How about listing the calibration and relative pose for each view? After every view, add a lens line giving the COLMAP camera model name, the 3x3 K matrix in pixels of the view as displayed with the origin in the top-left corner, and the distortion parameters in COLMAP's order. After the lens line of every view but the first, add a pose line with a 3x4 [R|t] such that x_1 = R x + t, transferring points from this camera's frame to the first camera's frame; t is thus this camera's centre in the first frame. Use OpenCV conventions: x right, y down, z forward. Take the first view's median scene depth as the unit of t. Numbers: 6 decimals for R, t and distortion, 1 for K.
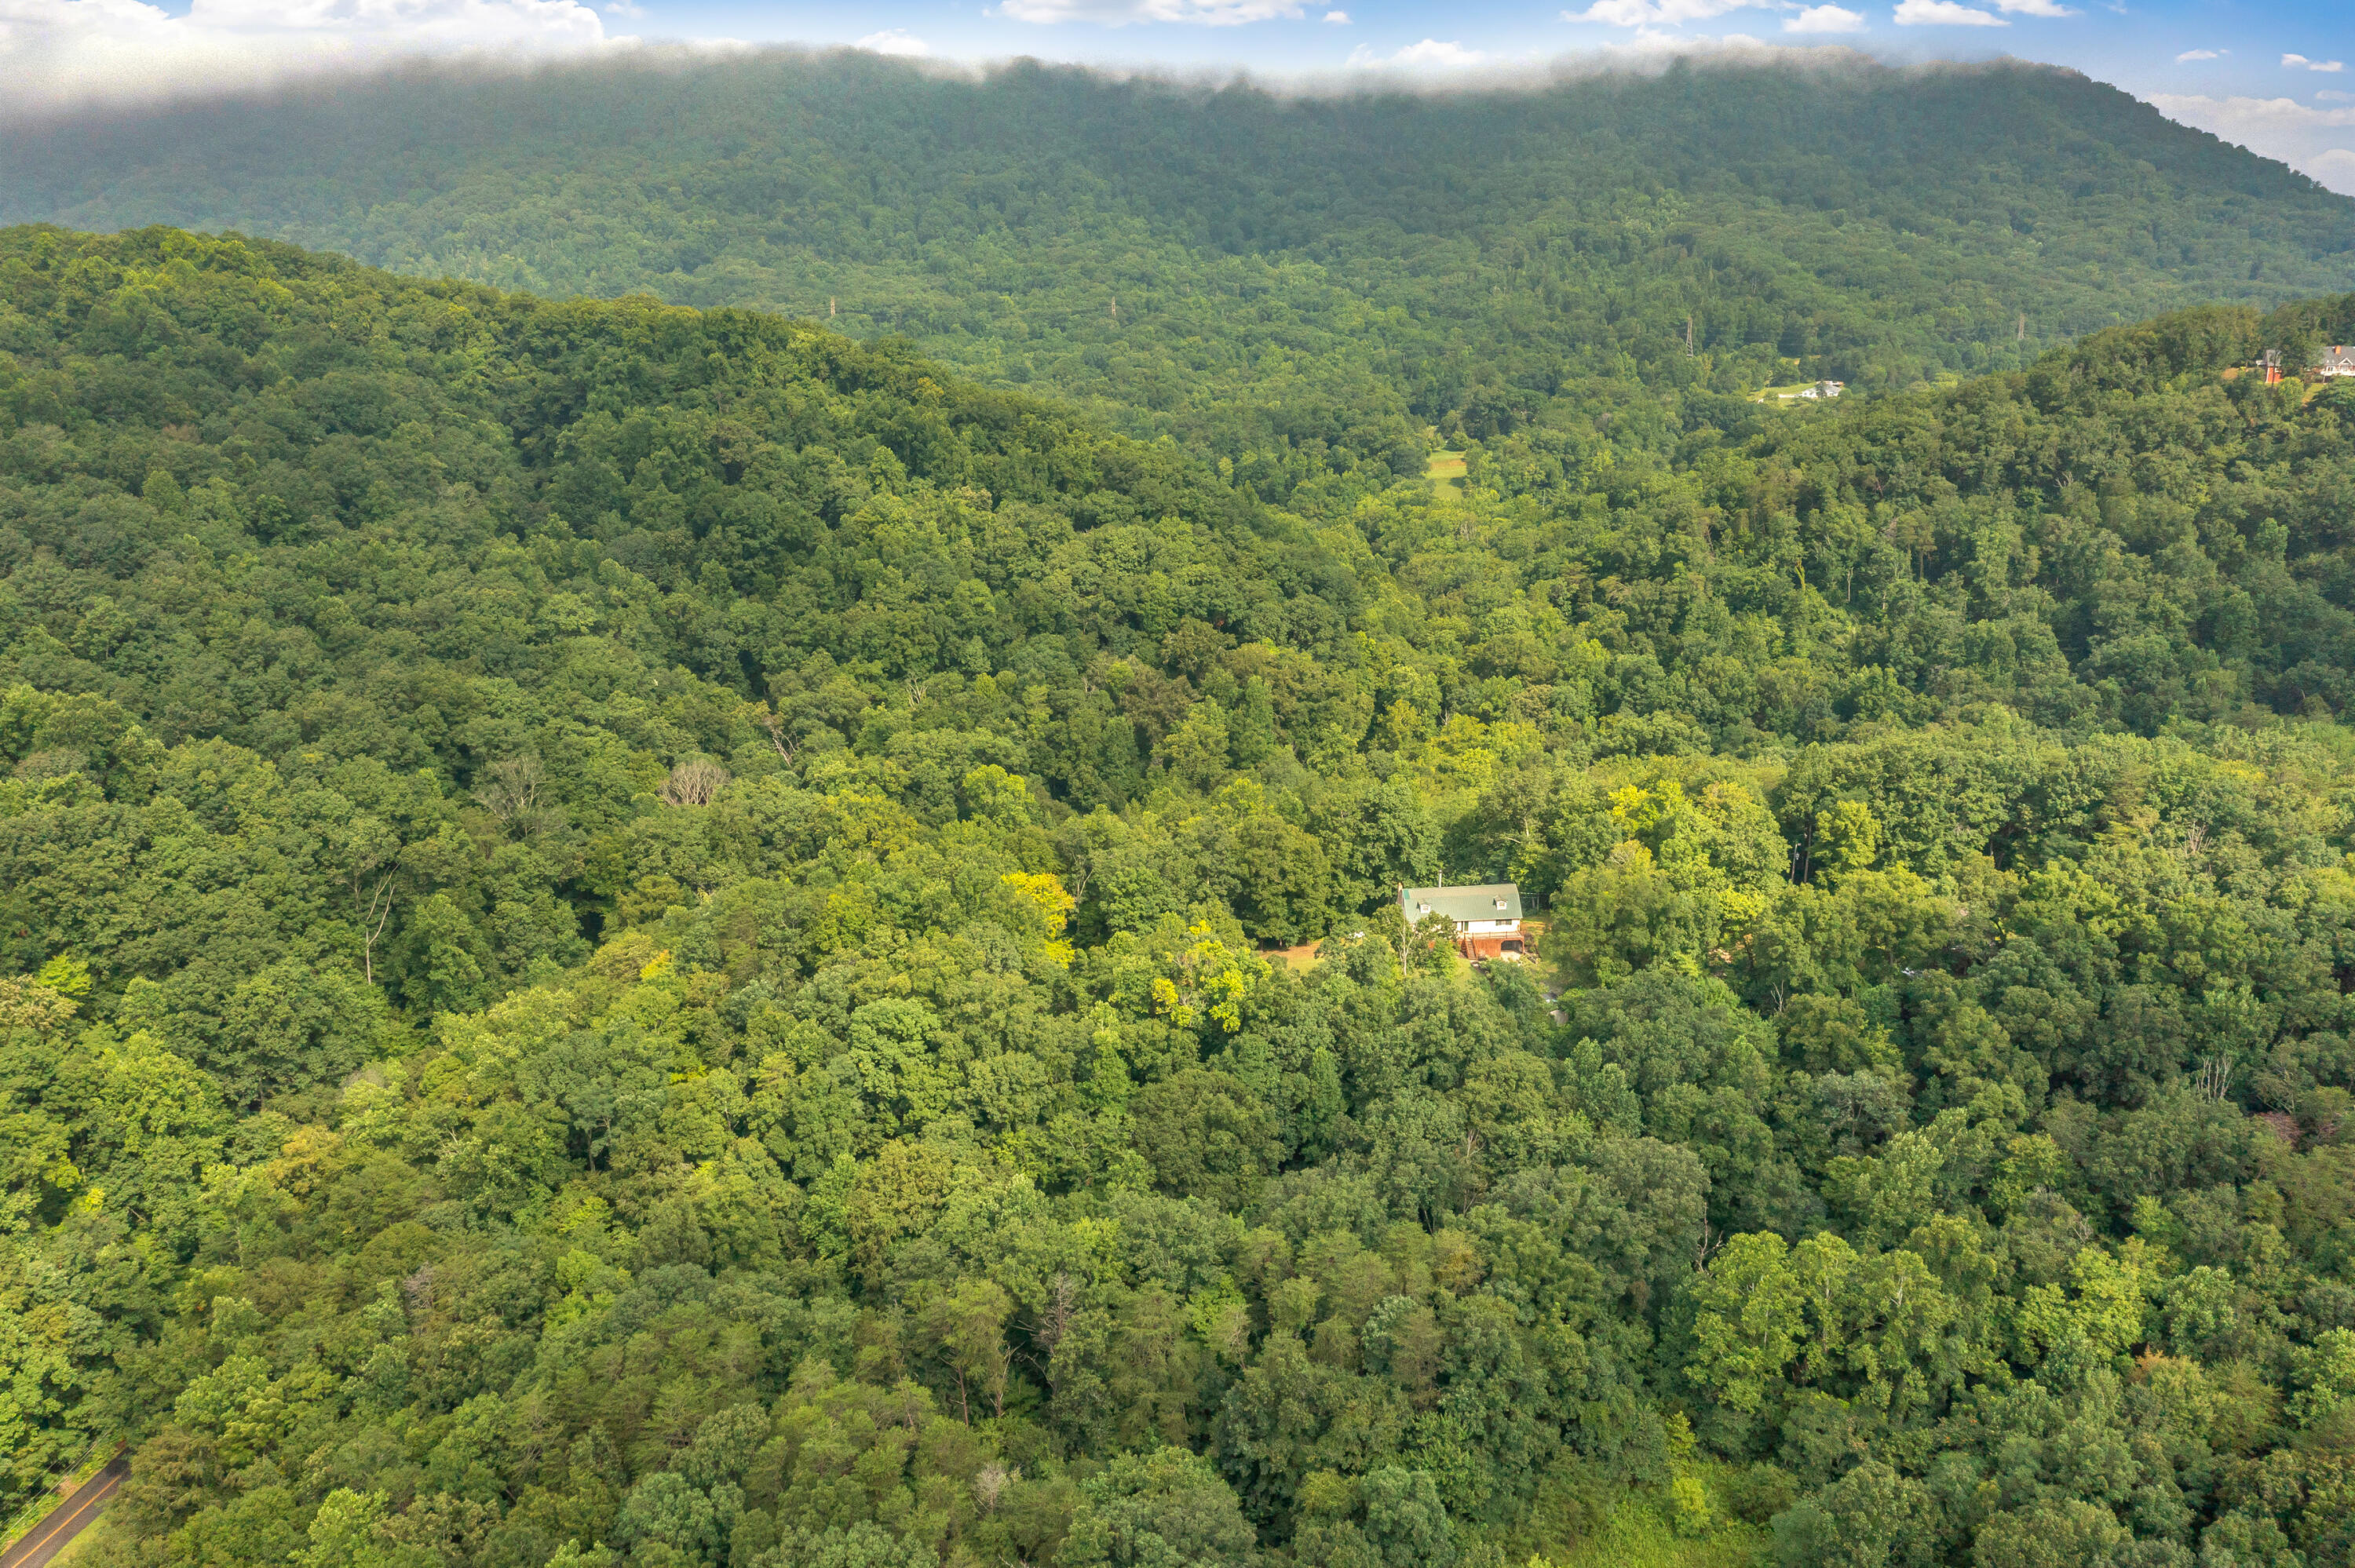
lens RADIAL K [[1865.3, 0, 1179.0], [0, 1865.3, 776.0], [0, 0, 1]] dist [-0.001123, 0.016238]
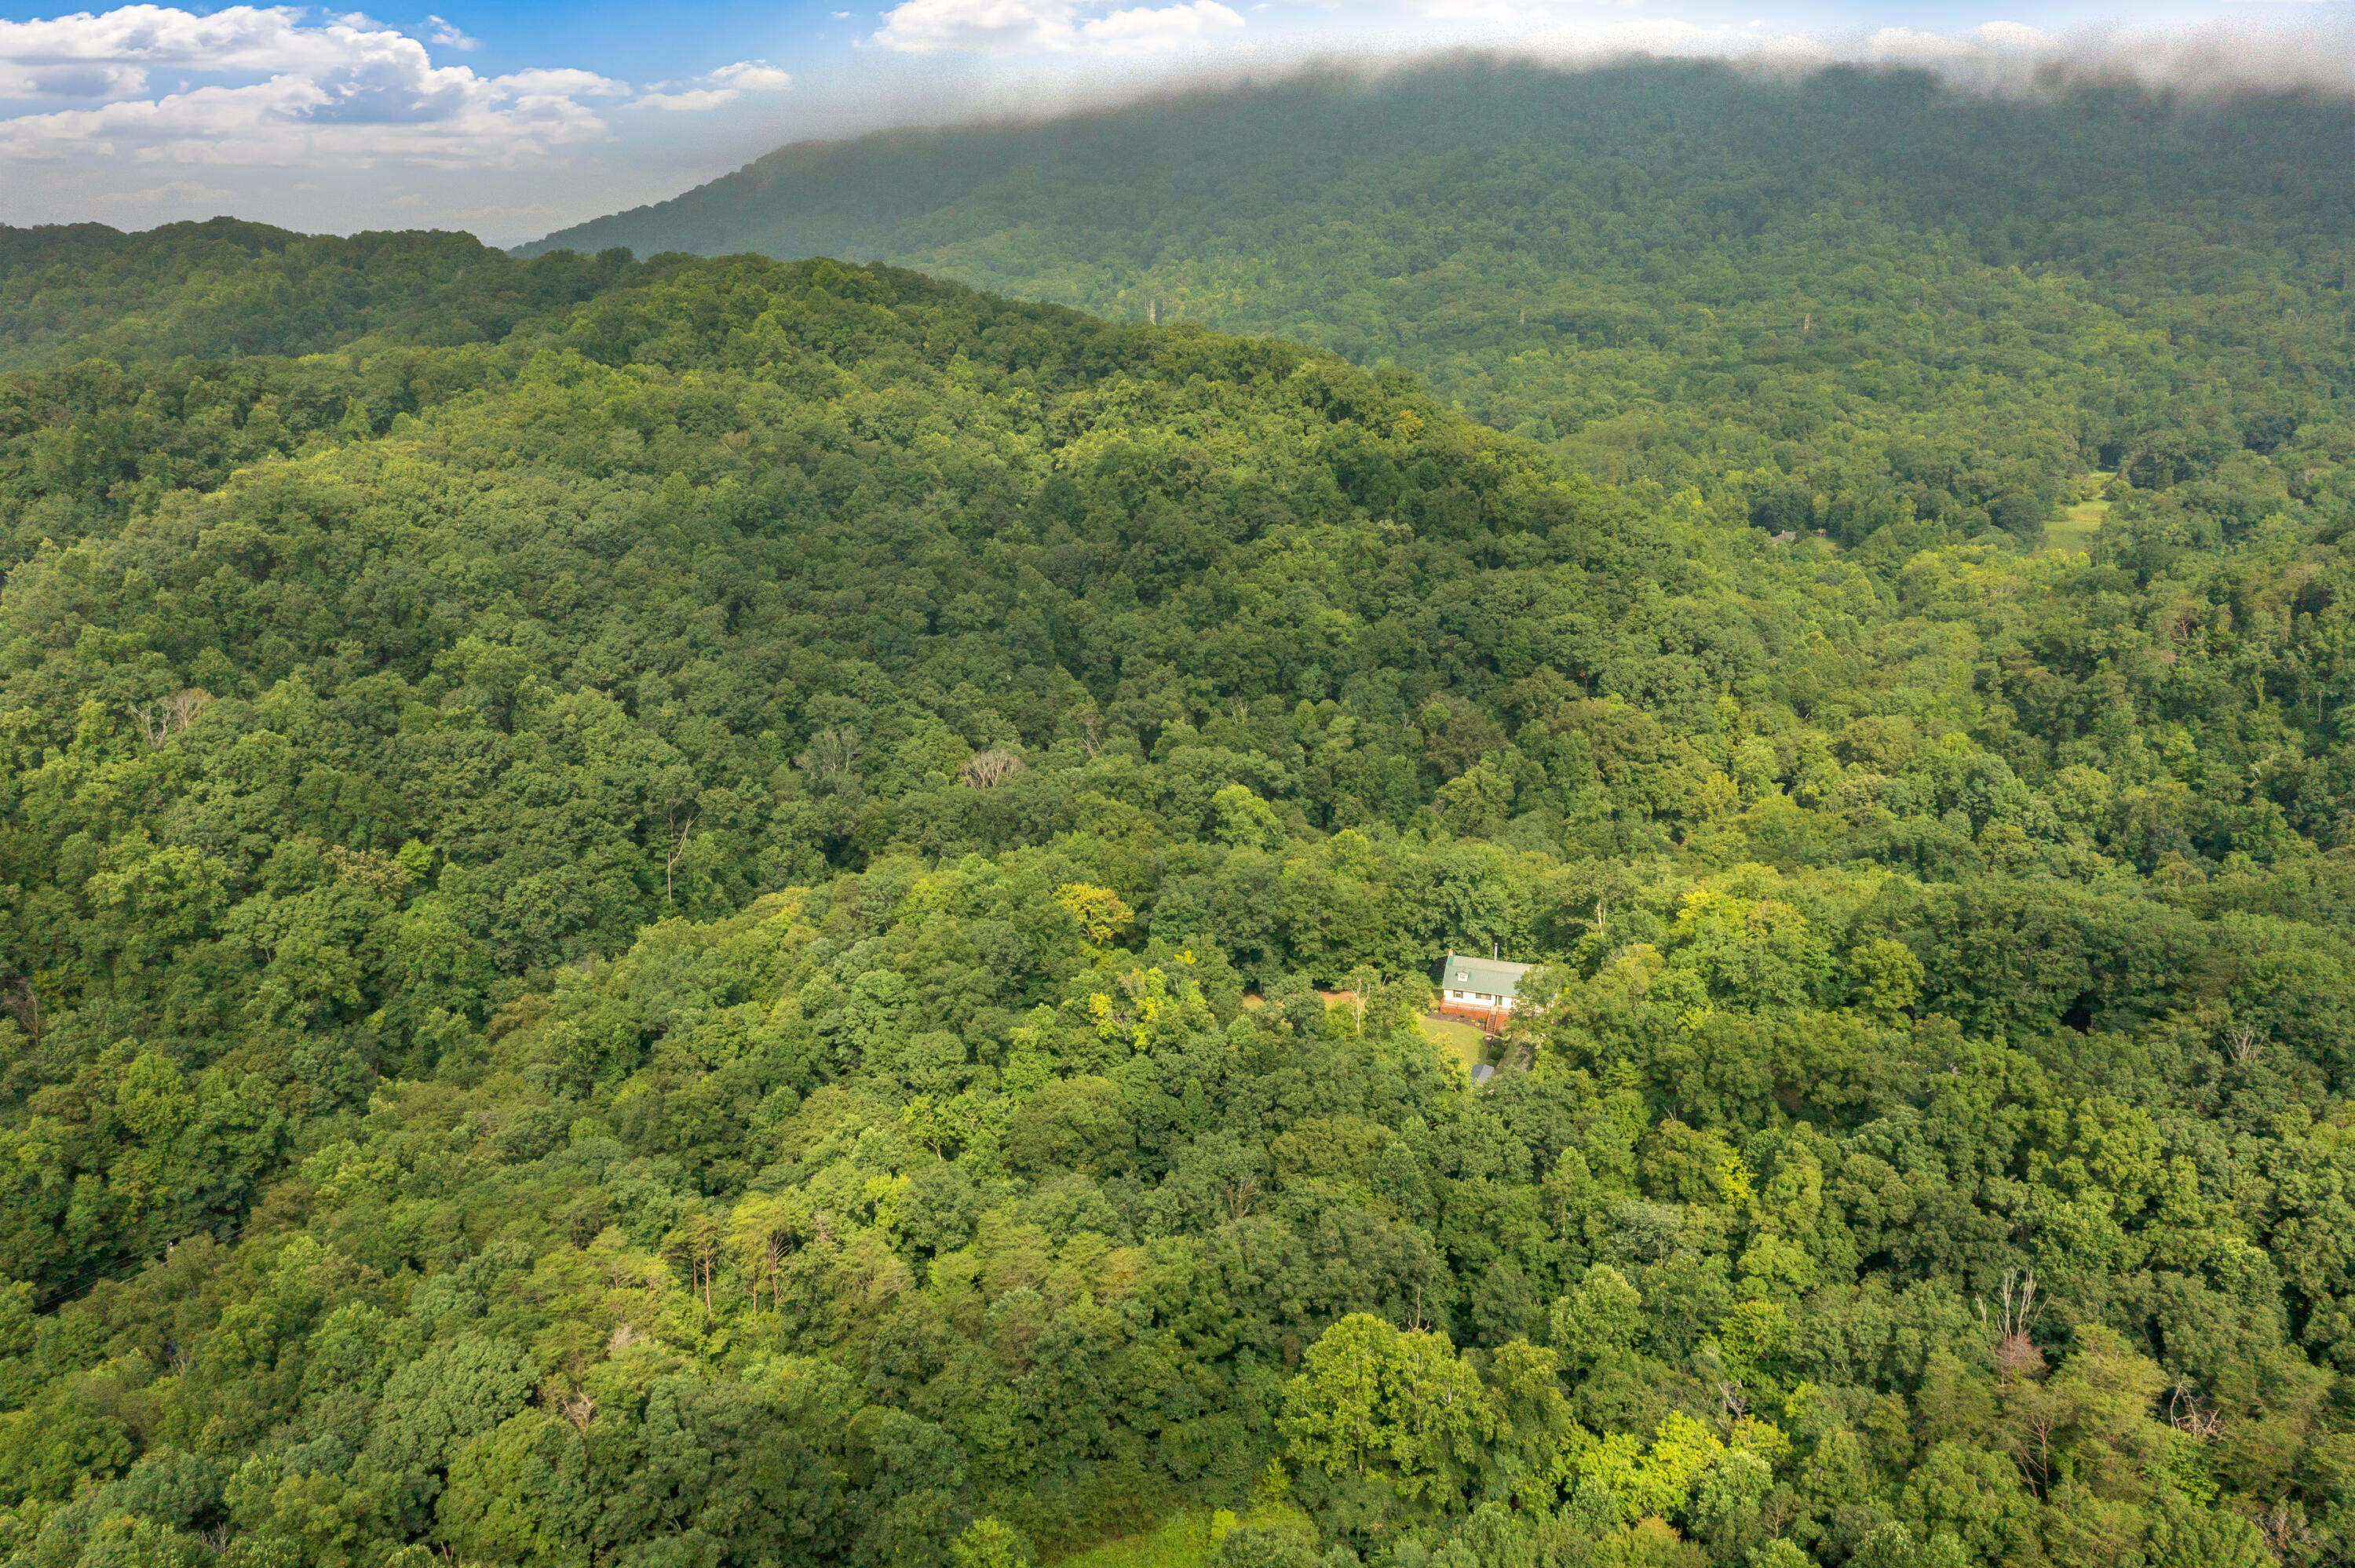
lens RADIAL K [[1860.0, 0, 1177.5], [0, 1860.0, 784.0], [0, 0, 1]] dist [0.008324, 0.000442]
pose [[0.905336, 0.127258, -0.405181, 0.246868], [-0.122727, 0.991741, 0.037261, -0.034383], [0.406576, 0.015993, 0.913477, -0.010617]]
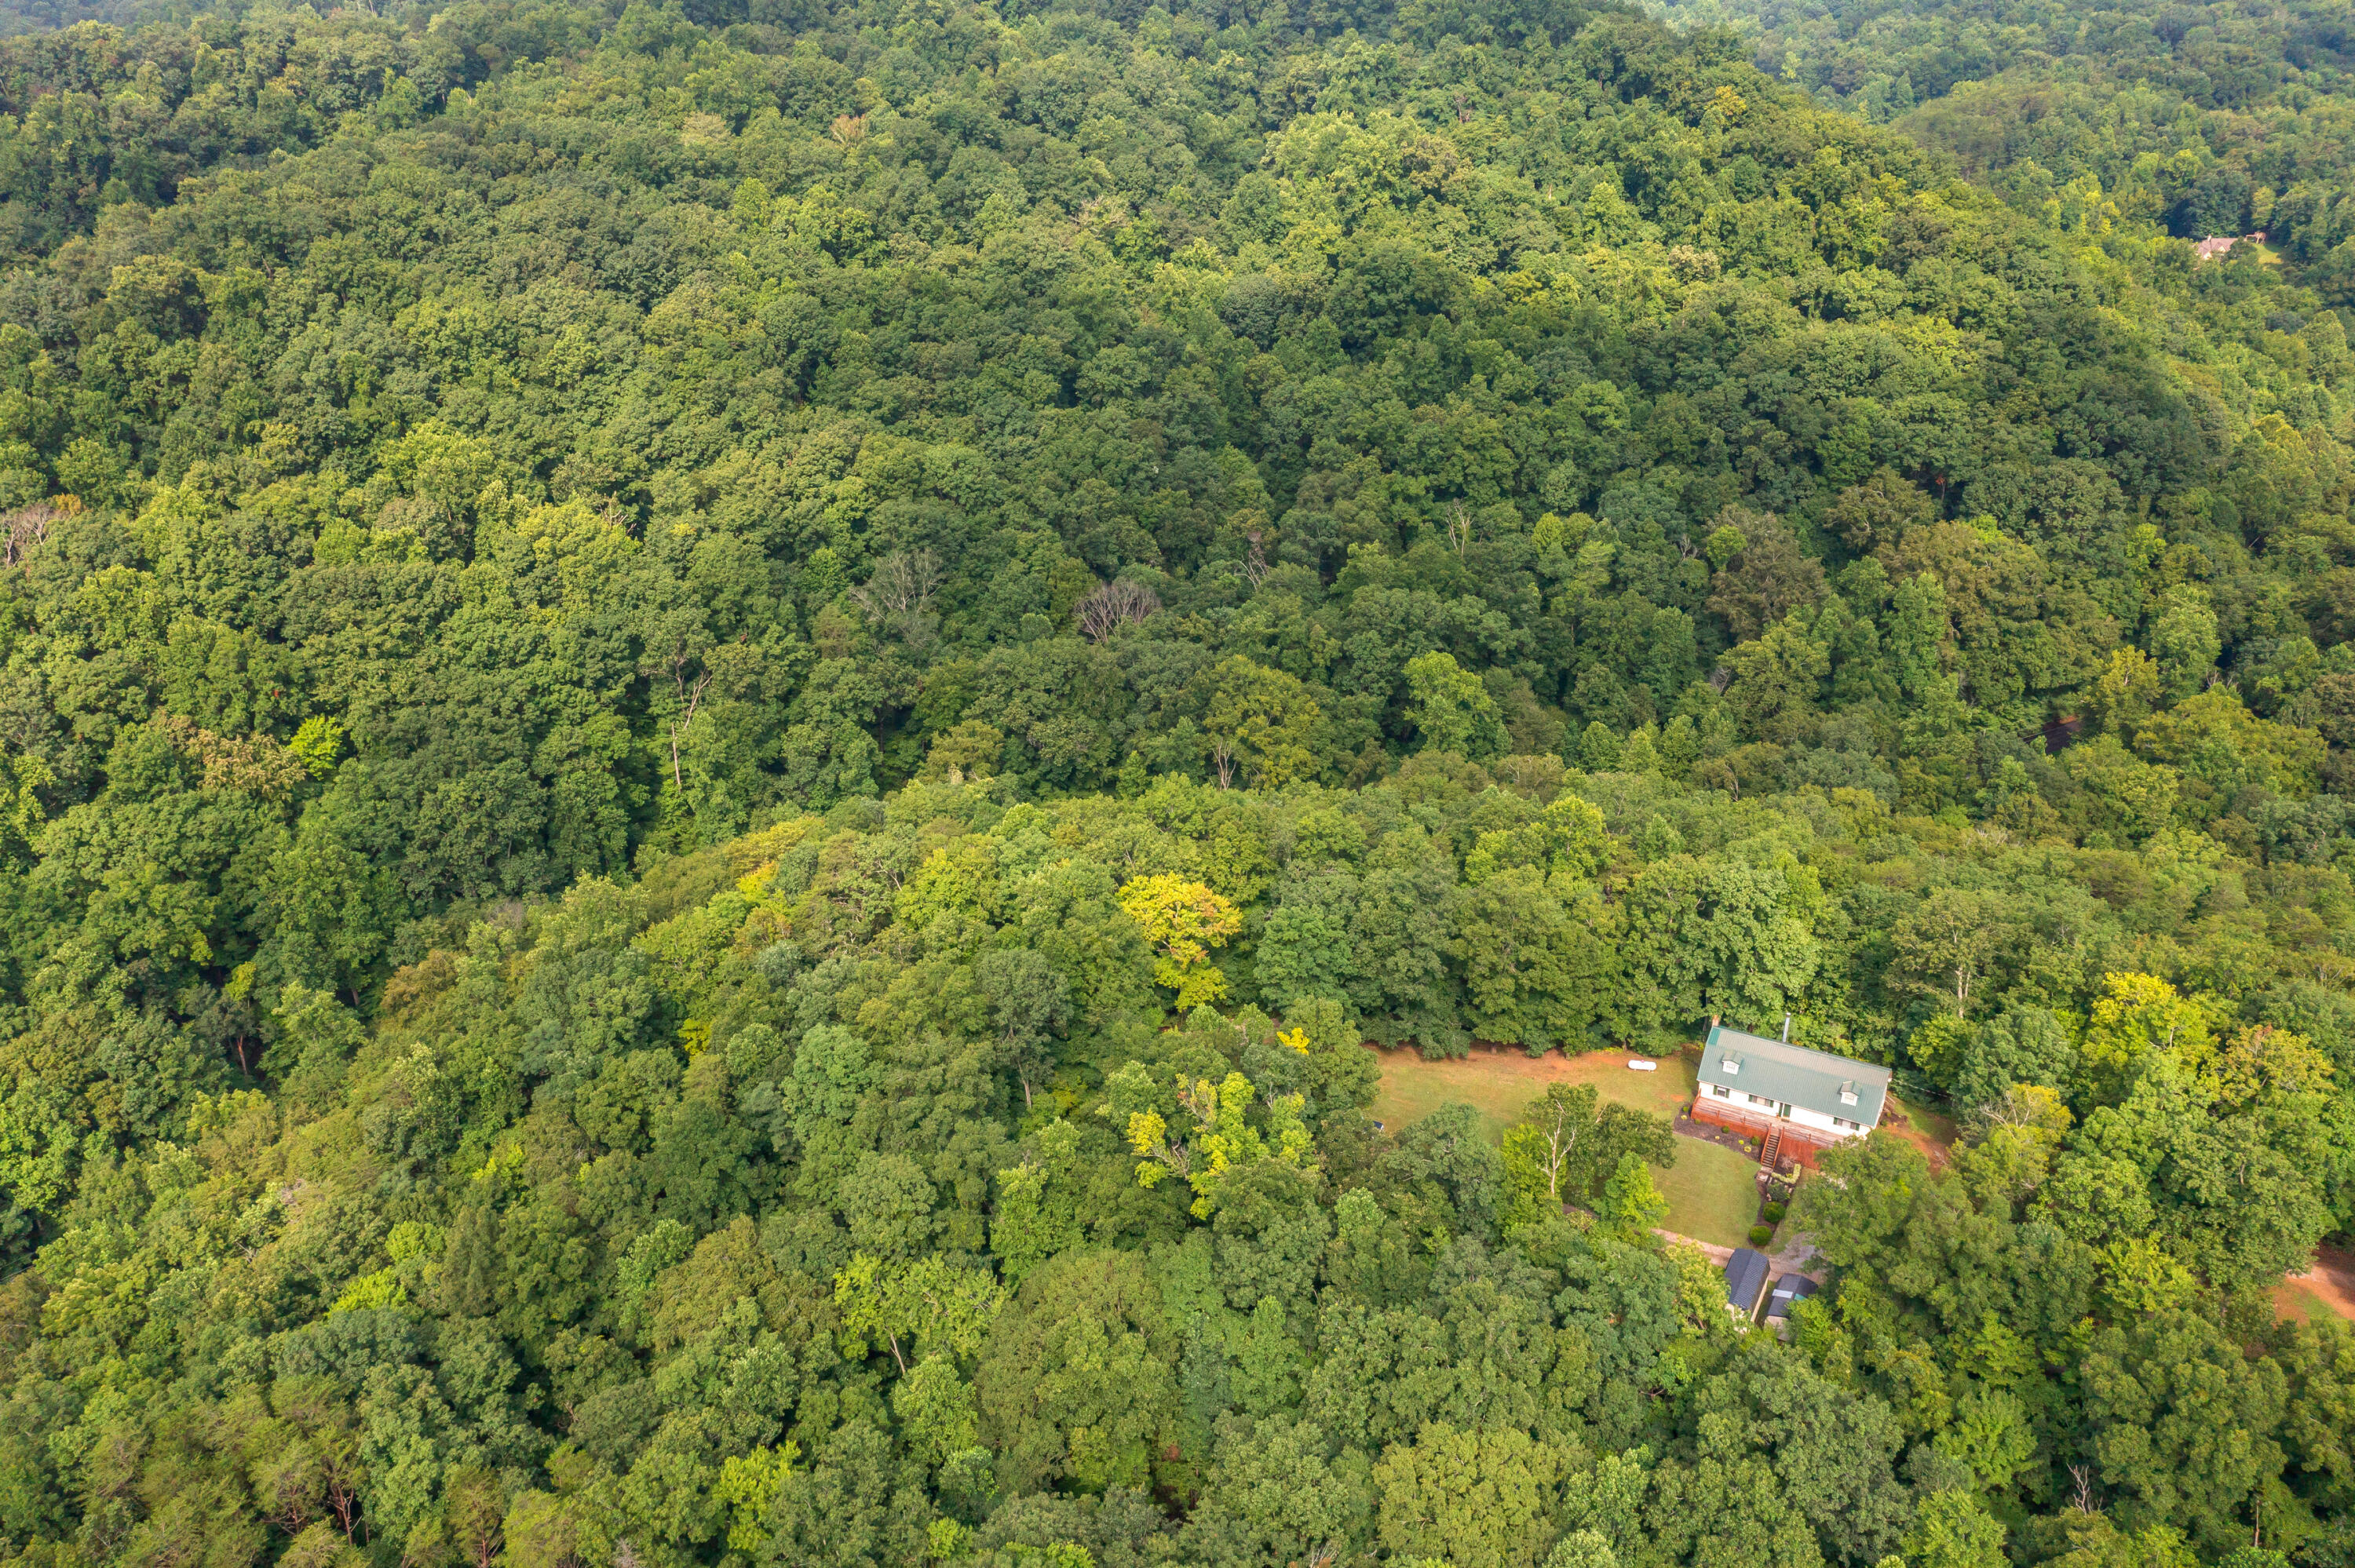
lens RADIAL K [[1865.3, 0, 1179.0], [0, 1865.3, 776.0], [0, 0, 1]] dist [-0.001123, 0.016238]
pose [[0.832552, 0.246193, -0.496232, 0.172044], [-0.147476, 0.961990, 0.229839, -0.097622], [0.533955, -0.118170, 0.837214, 0.210751]]
